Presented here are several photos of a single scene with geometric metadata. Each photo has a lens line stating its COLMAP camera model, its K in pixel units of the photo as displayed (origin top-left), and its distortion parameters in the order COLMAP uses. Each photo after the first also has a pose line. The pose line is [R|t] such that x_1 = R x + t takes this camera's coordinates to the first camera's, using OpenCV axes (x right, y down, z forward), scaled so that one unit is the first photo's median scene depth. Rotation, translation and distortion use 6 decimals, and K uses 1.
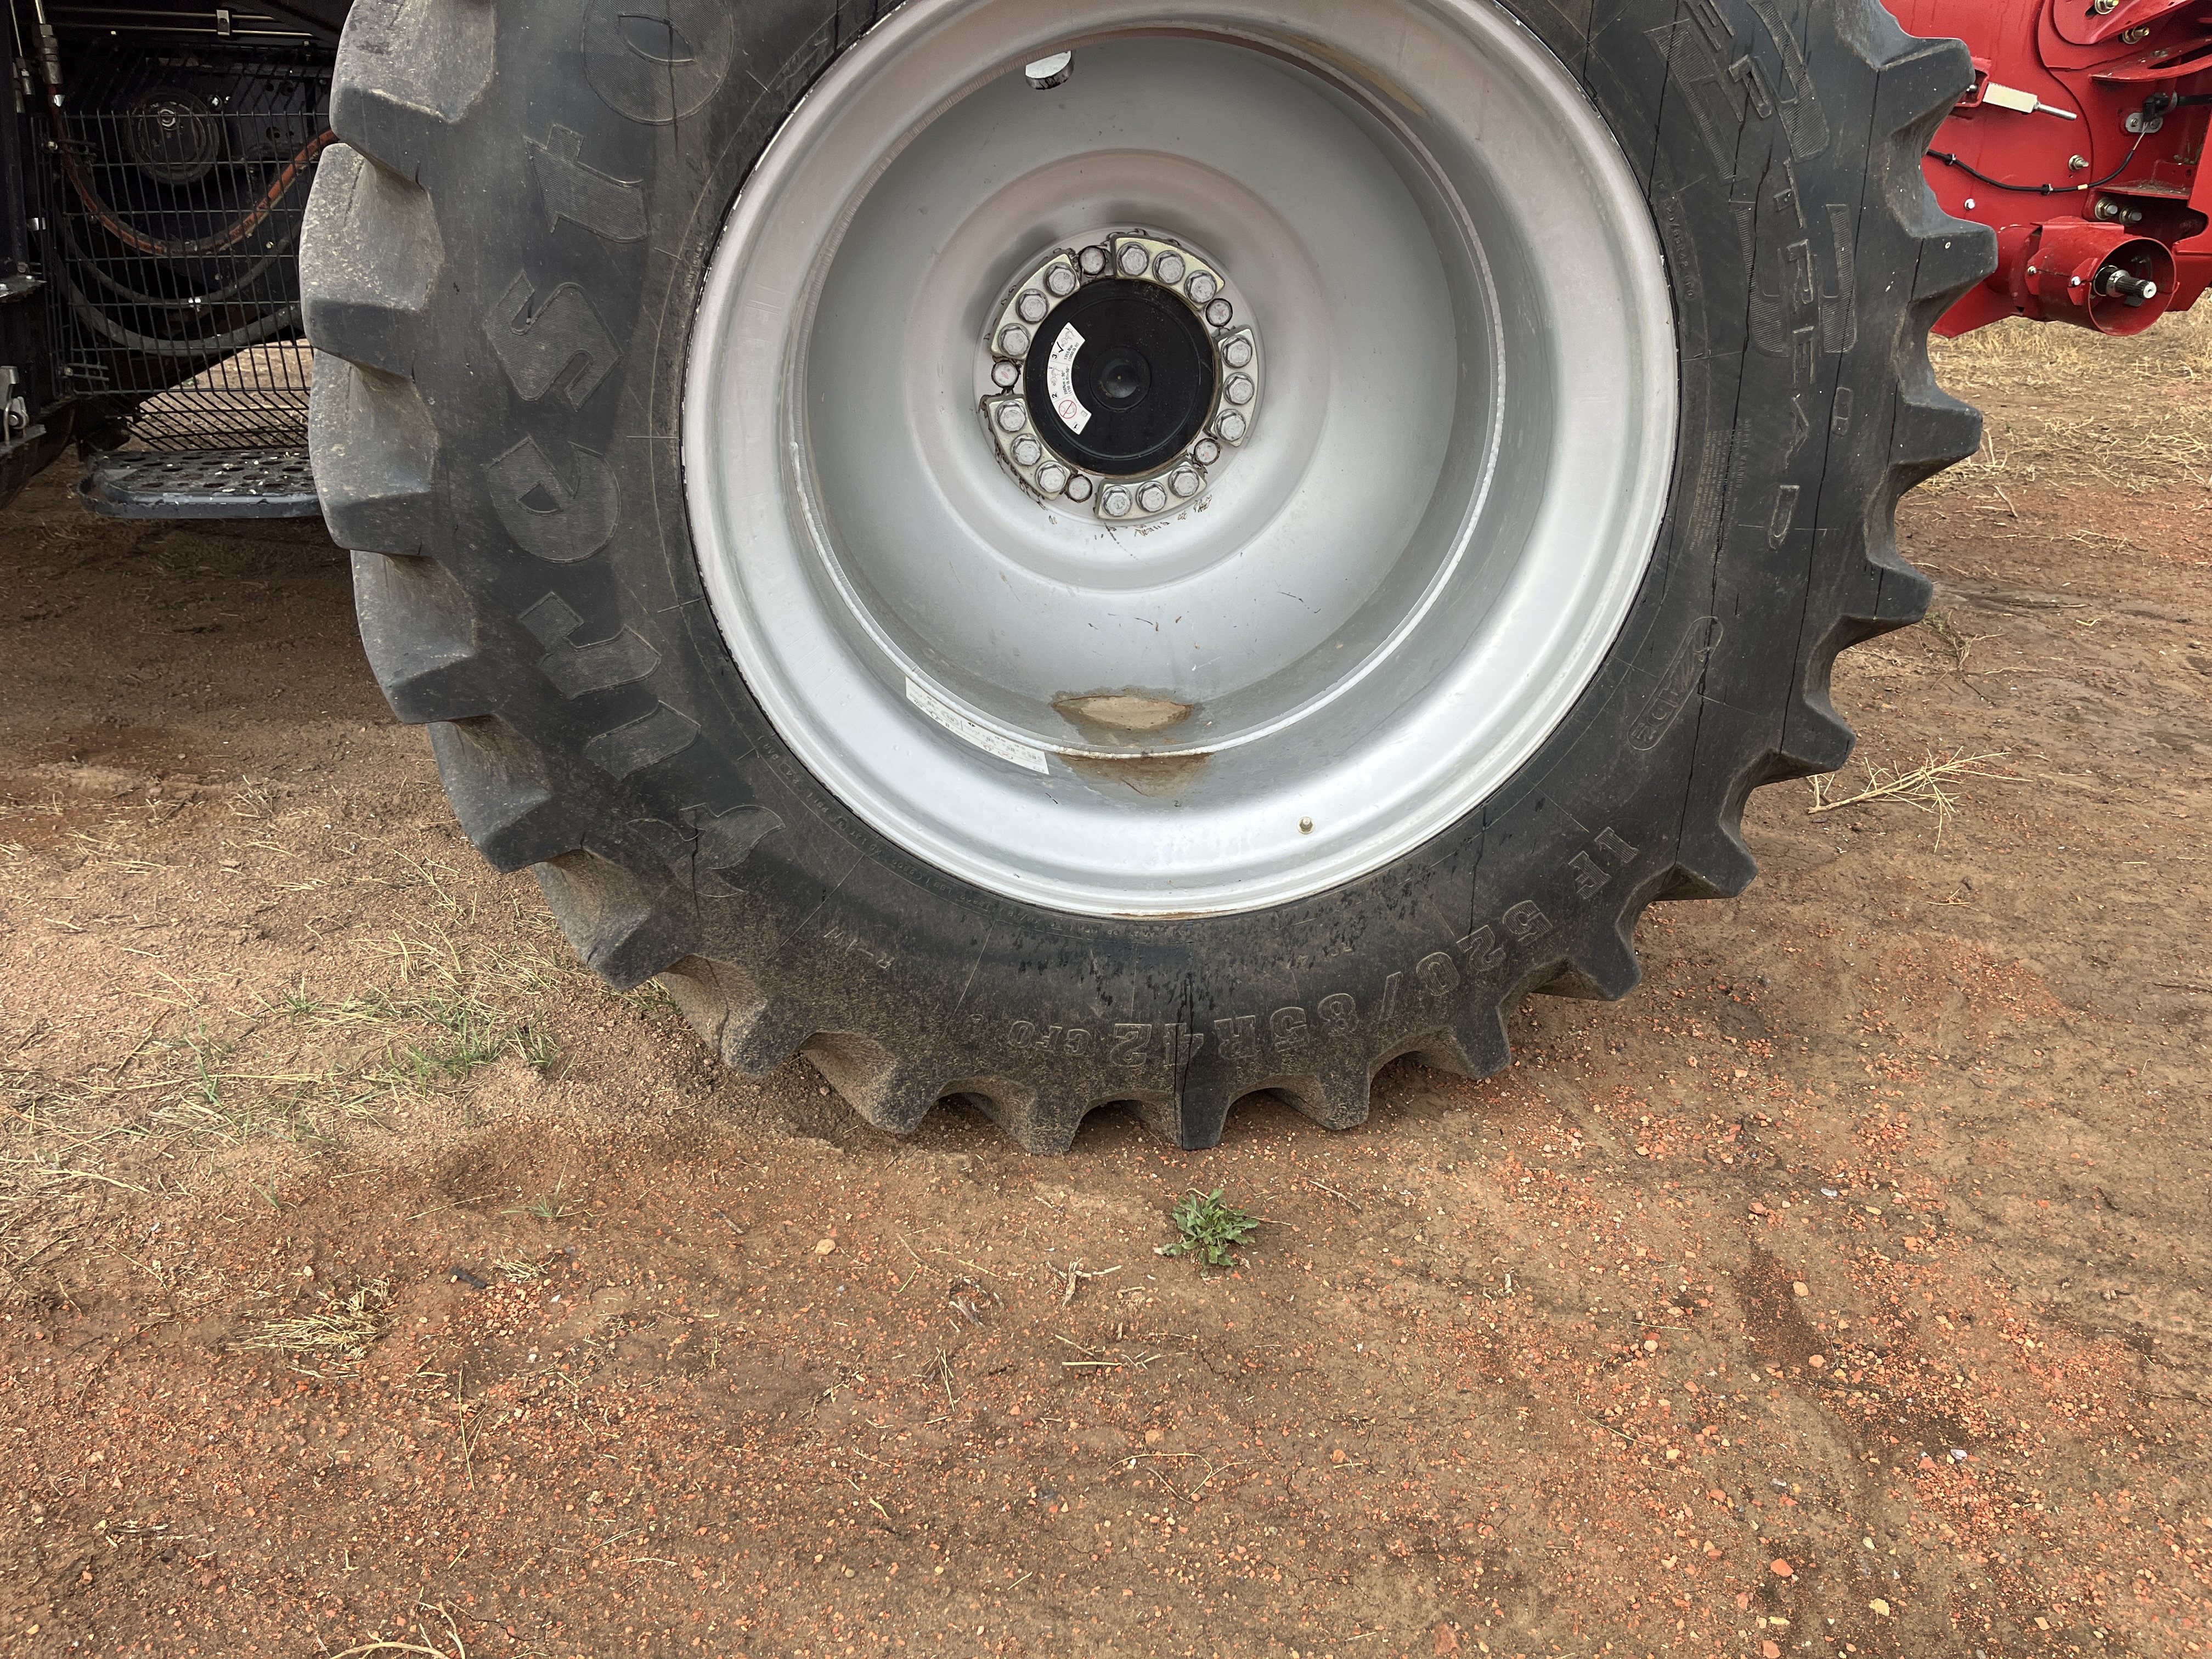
lens RADIAL K [[1679.9, 0, 1115.6], [0, 1679.9, 860.1], [0, 0, 1]] dist [0.048021, -0.074543]
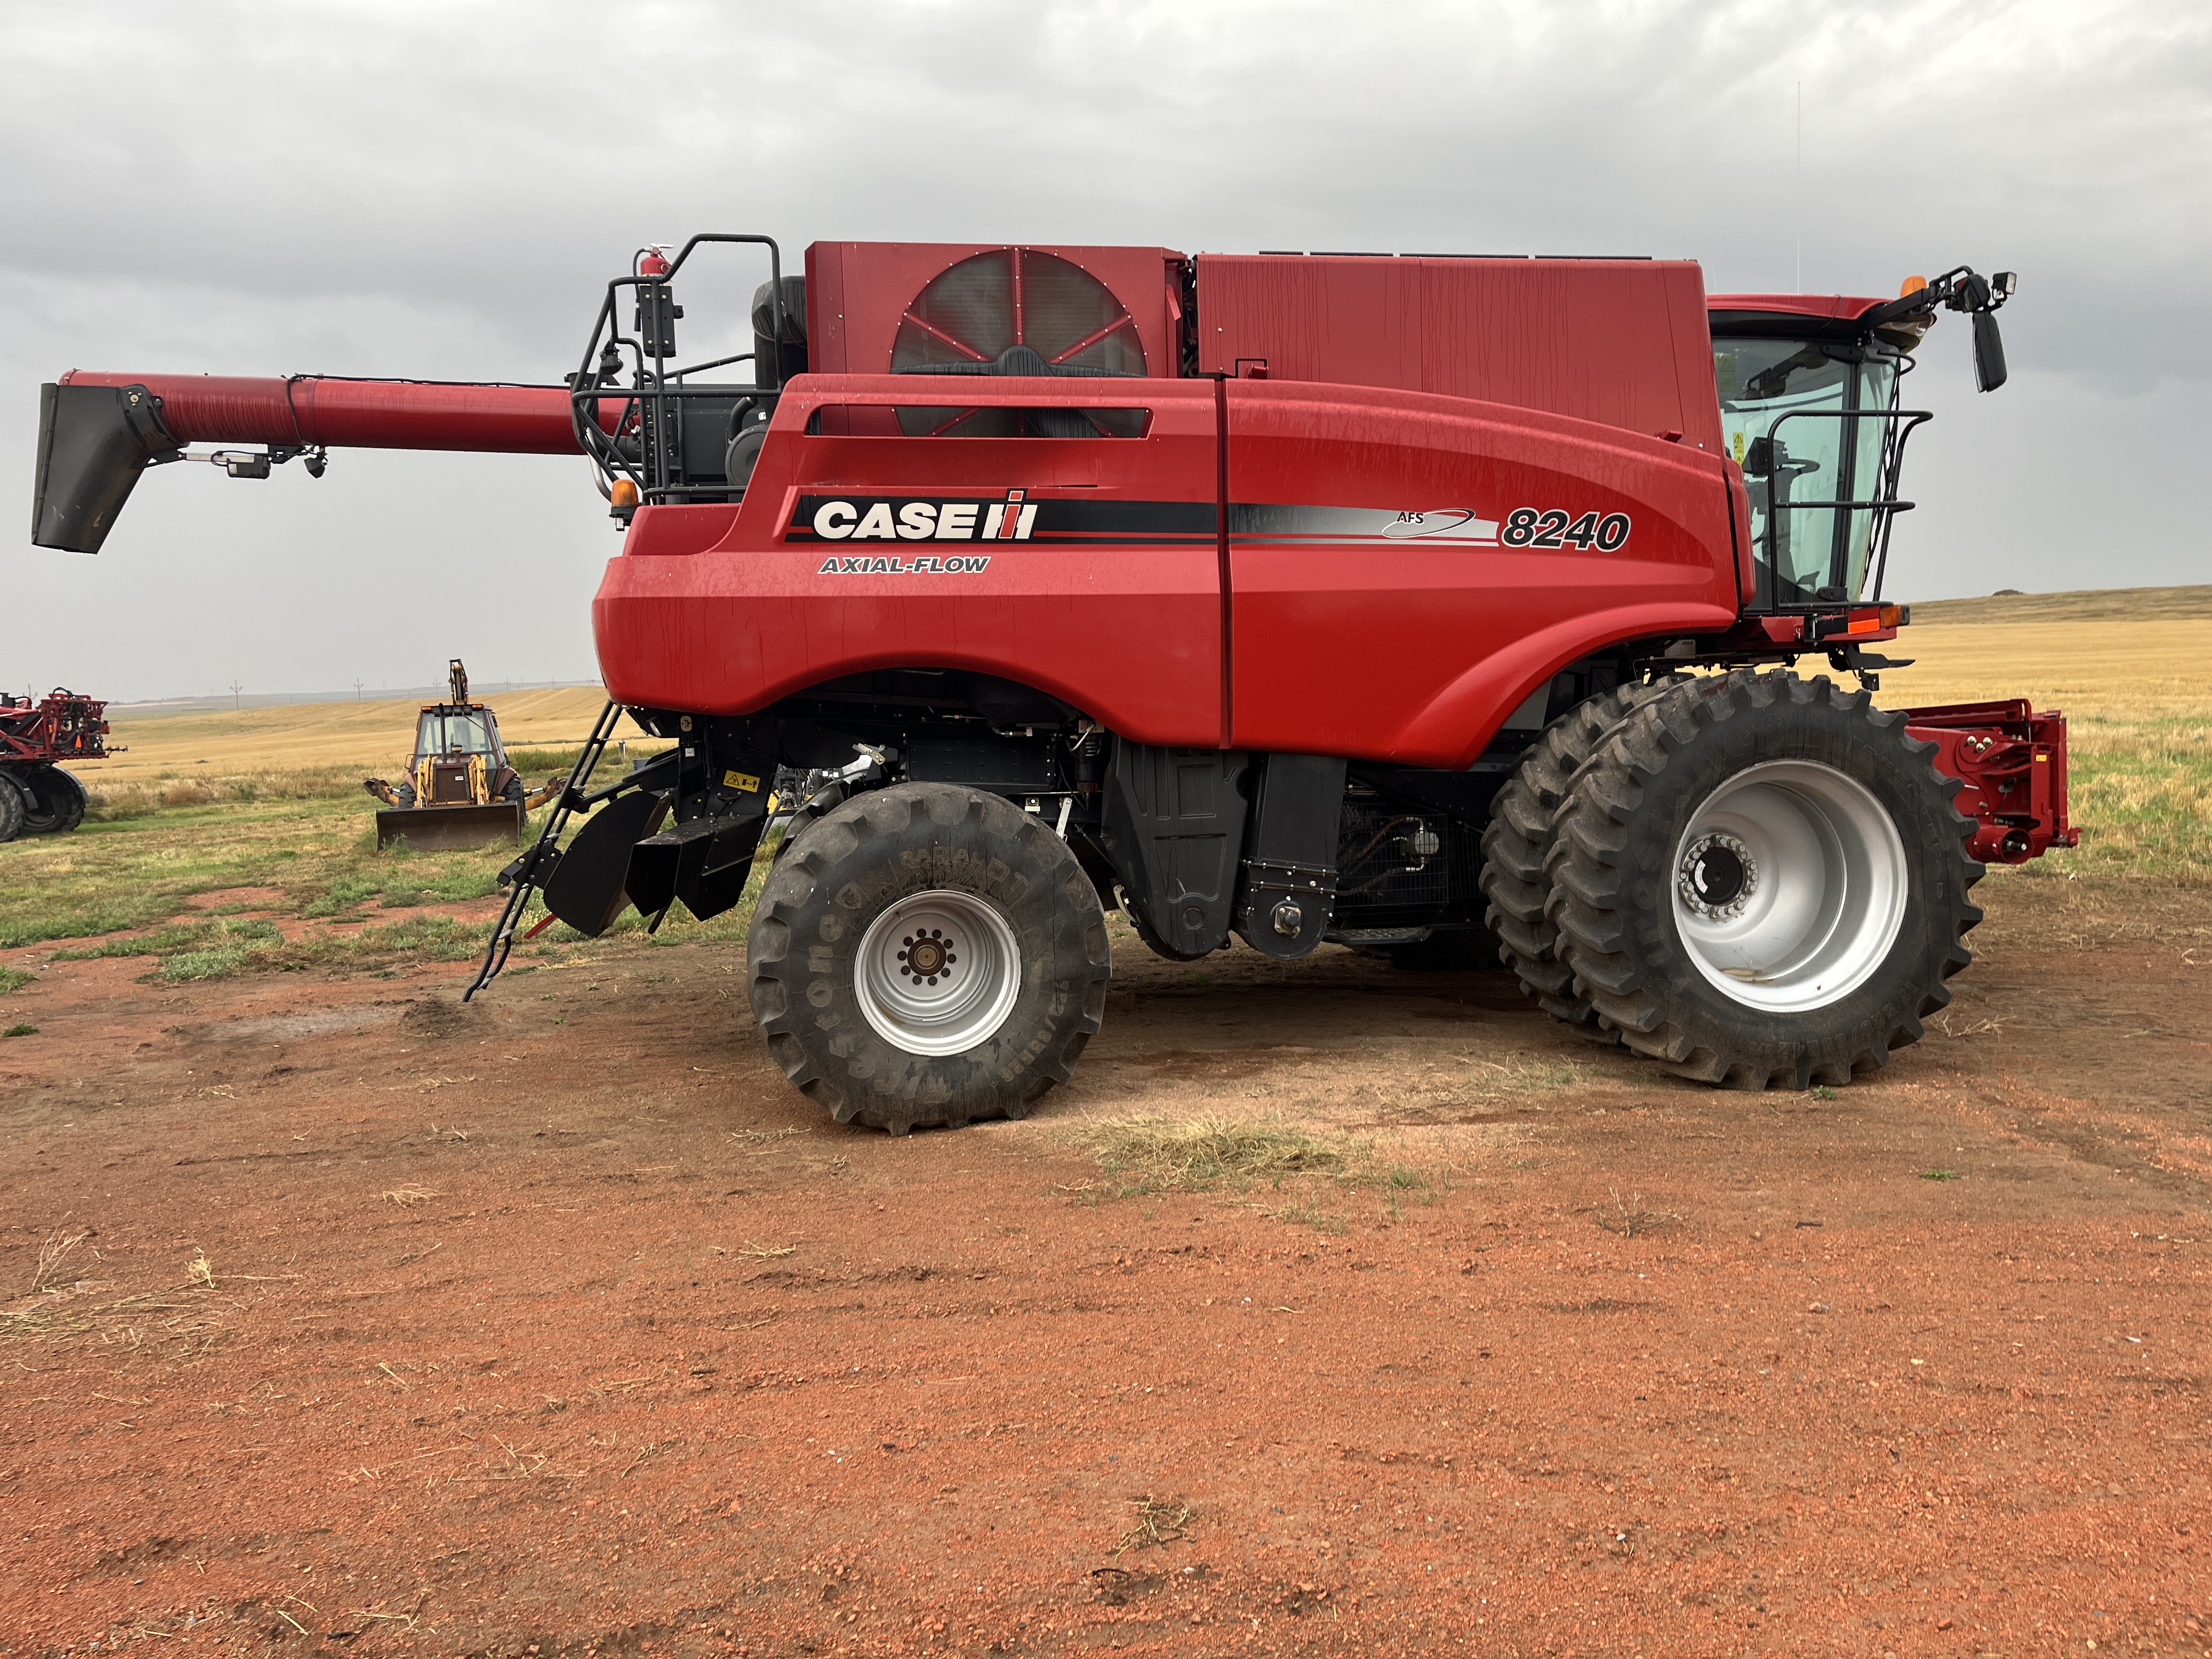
lens RADIAL K [[1661.7, 0, 1119.3], [0, 1661.7, 830.6], [0, 0, 1]] dist [0.058576, -0.076324]
pose [[0.998670, -0.043900, 0.027044, -1.419829], [0.050978, 0.919343, -0.390139, 0.964405], [-0.007736, 0.390999, 0.920359, -2.310302]]
